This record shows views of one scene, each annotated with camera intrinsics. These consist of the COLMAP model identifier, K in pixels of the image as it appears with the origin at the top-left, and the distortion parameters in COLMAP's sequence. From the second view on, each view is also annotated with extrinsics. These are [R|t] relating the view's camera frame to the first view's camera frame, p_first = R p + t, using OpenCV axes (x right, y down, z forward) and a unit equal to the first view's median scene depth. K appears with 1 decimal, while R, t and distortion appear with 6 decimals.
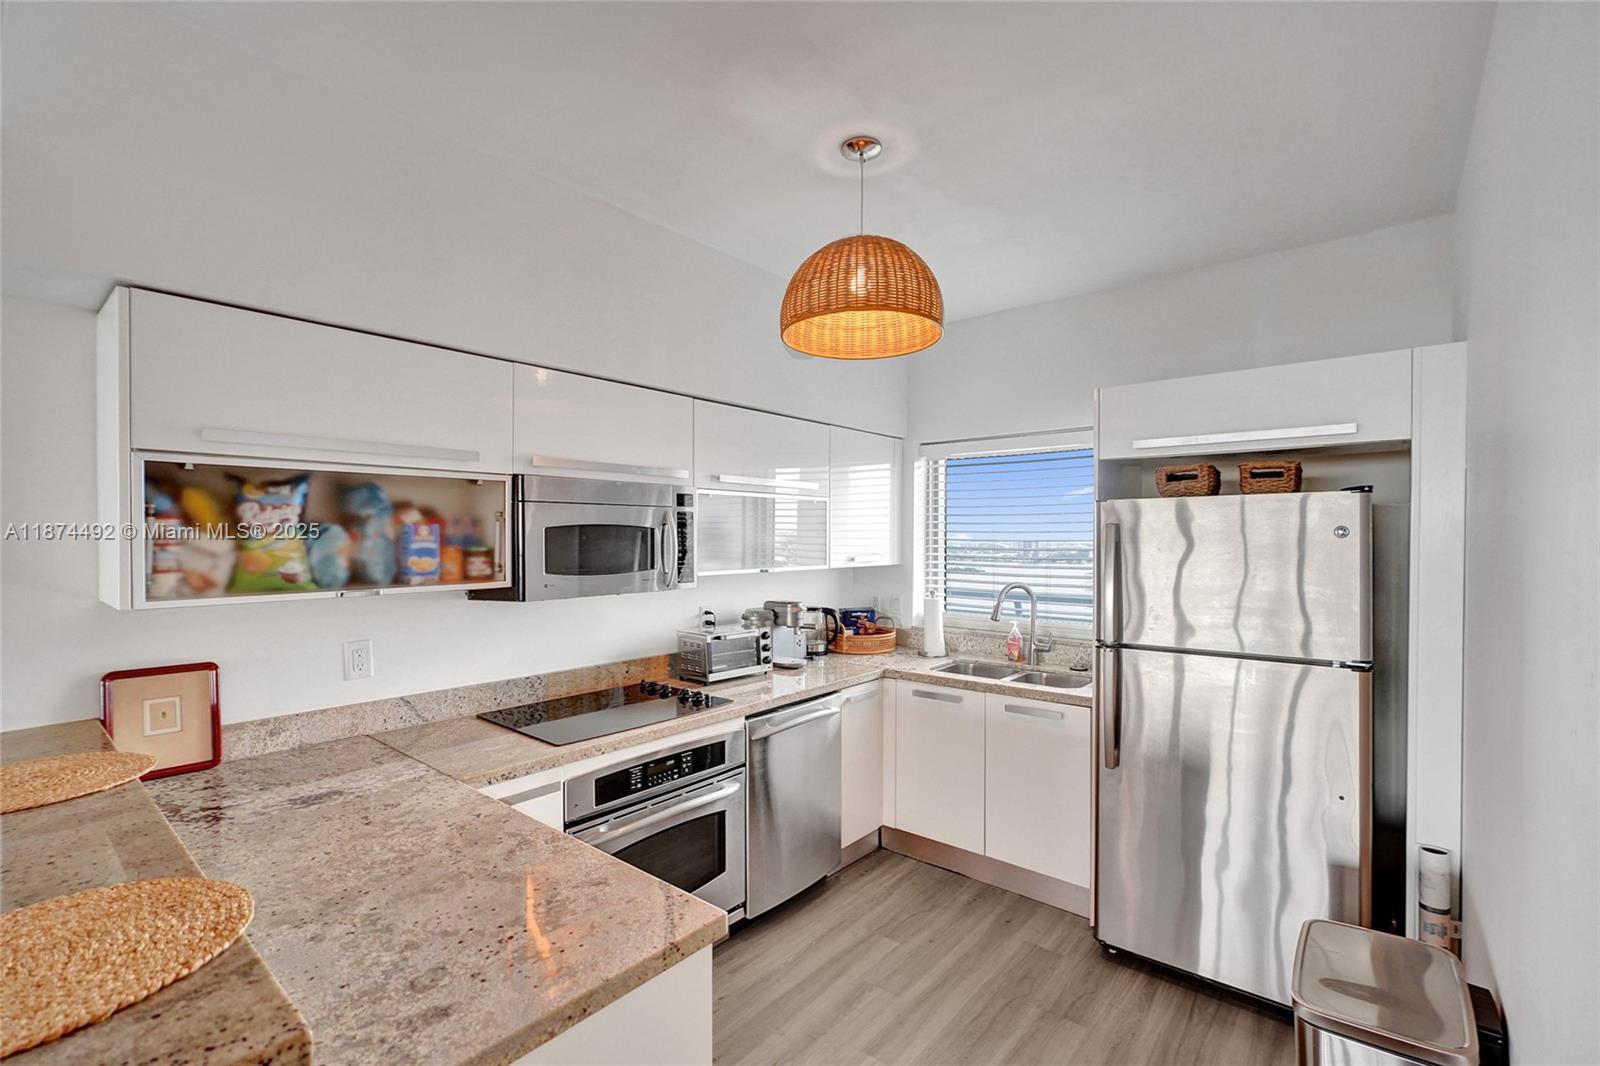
lens RADIAL K [[731.0, 0, 789.6], [0, 731.0, 545.1], [0, 0, 1]] dist [-0.001422, 0.000147]
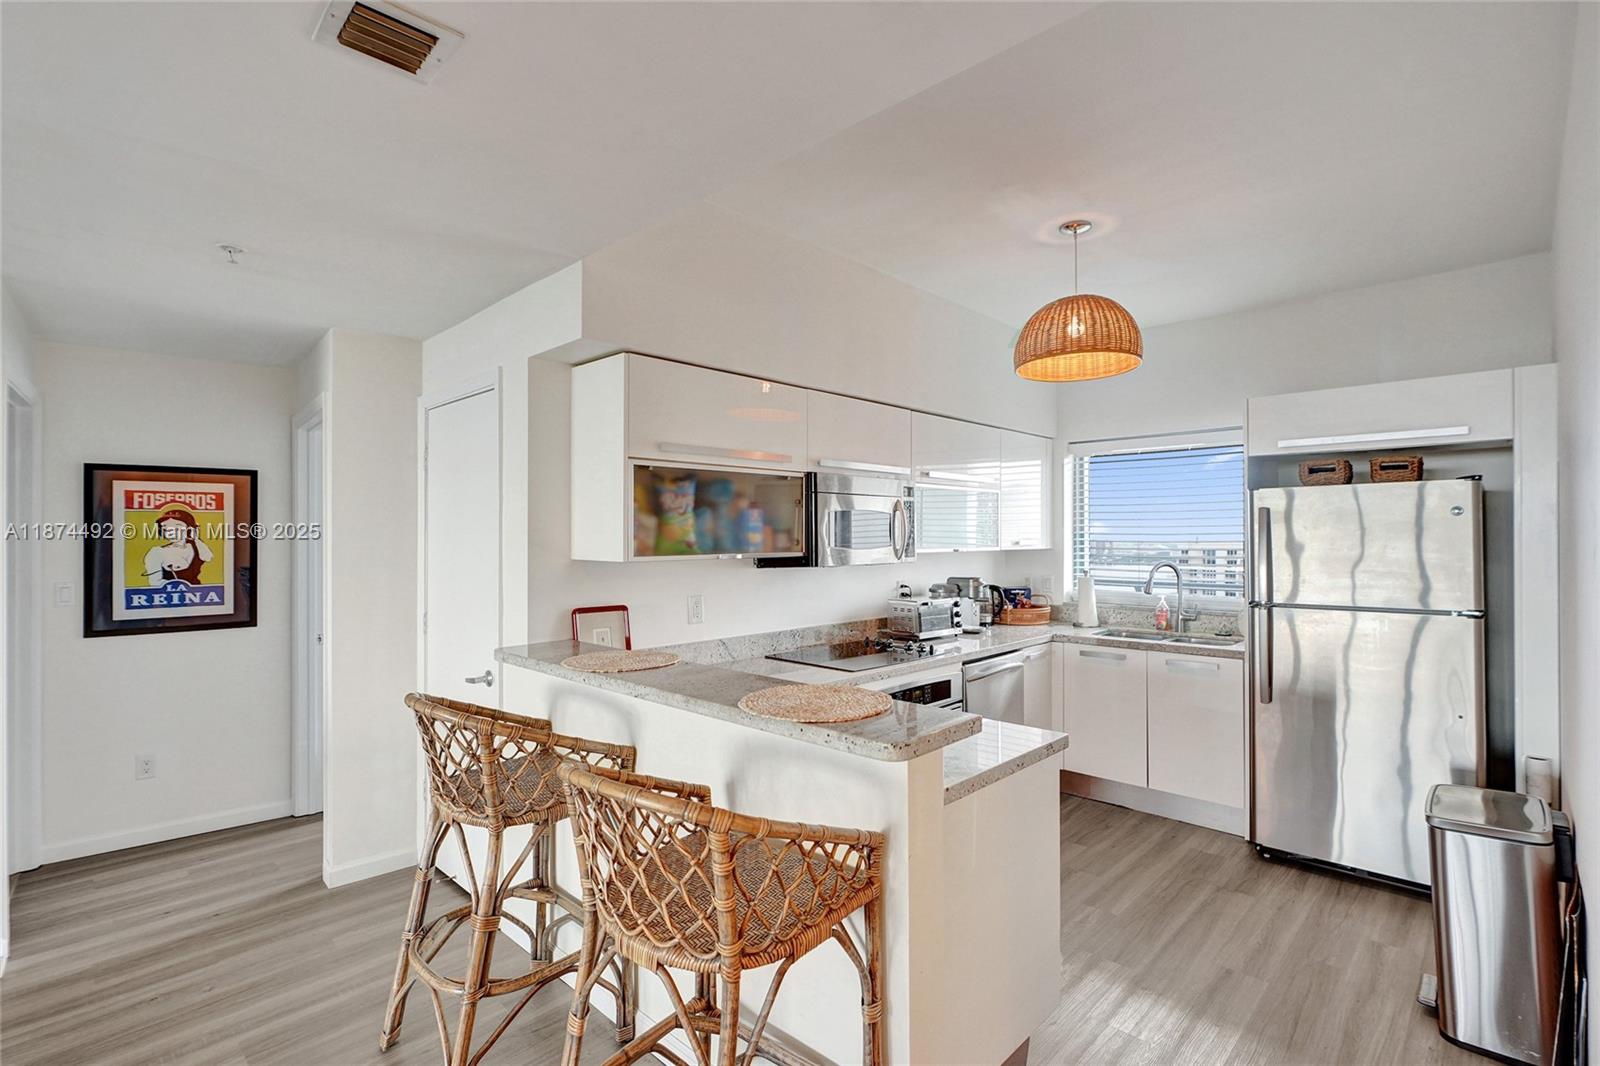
lens RADIAL K [[765.4, 0, 800.0], [0, 765.4, 533.0], [0, 0, 1]] dist [-0.000776, 0.000456]
pose [[0.997794, -0.003764, -0.066280, -0.258208], [0.002696, 0.999865, -0.016209, 0.032626], [0.066333, 0.015995, 0.997669, -0.350219]]
